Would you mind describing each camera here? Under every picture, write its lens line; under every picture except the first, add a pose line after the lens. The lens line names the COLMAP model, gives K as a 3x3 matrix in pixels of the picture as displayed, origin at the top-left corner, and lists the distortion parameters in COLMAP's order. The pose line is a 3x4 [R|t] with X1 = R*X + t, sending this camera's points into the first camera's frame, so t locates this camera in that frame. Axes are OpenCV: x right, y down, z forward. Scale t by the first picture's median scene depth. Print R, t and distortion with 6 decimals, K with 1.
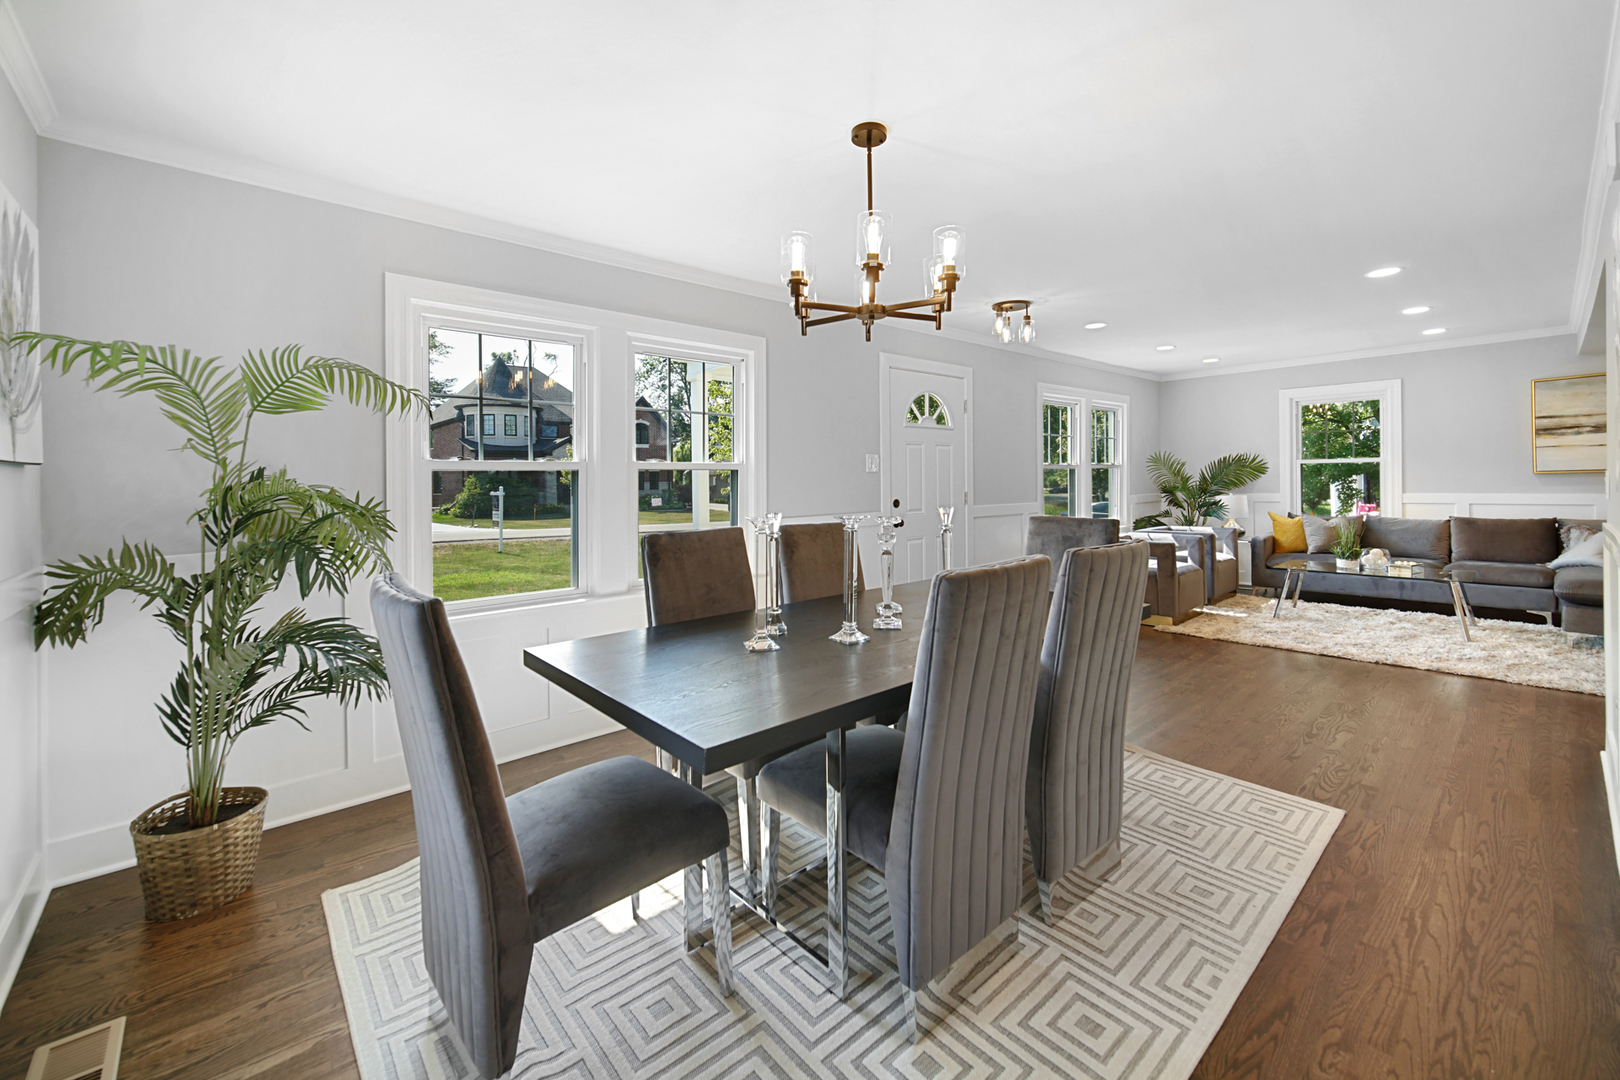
lens RADIAL K [[661.4, 0, 807.7], [0, 661.4, 464.1], [0, 0, 1]] dist [-0.001106, -0.000104]
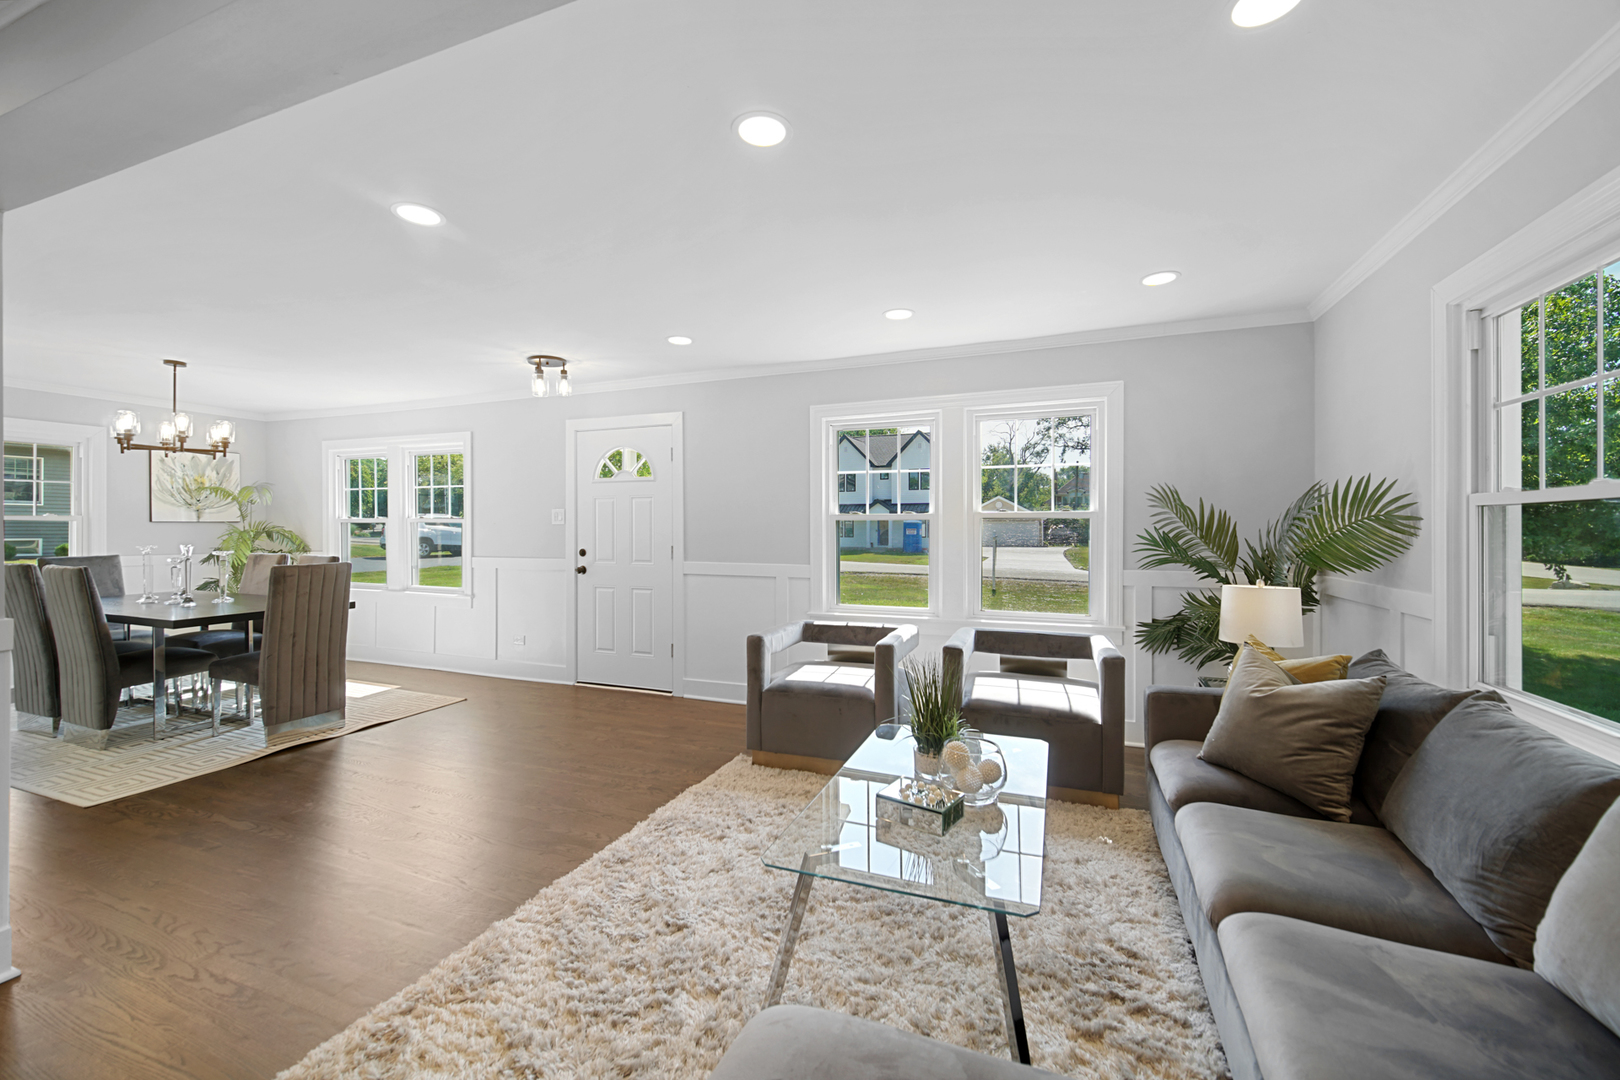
lens RADIAL K [[646.5, 0, 807.6], [0, 646.5, 523.7], [0, 0, 1]] dist [-0.003326, -0.000338]
pose [[0.459379, 0.006455, -0.888217, 0.971365], [0.007599, 0.999908, 0.011197, 0.002042], [0.888208, -0.011893, 0.459288, 0.631635]]
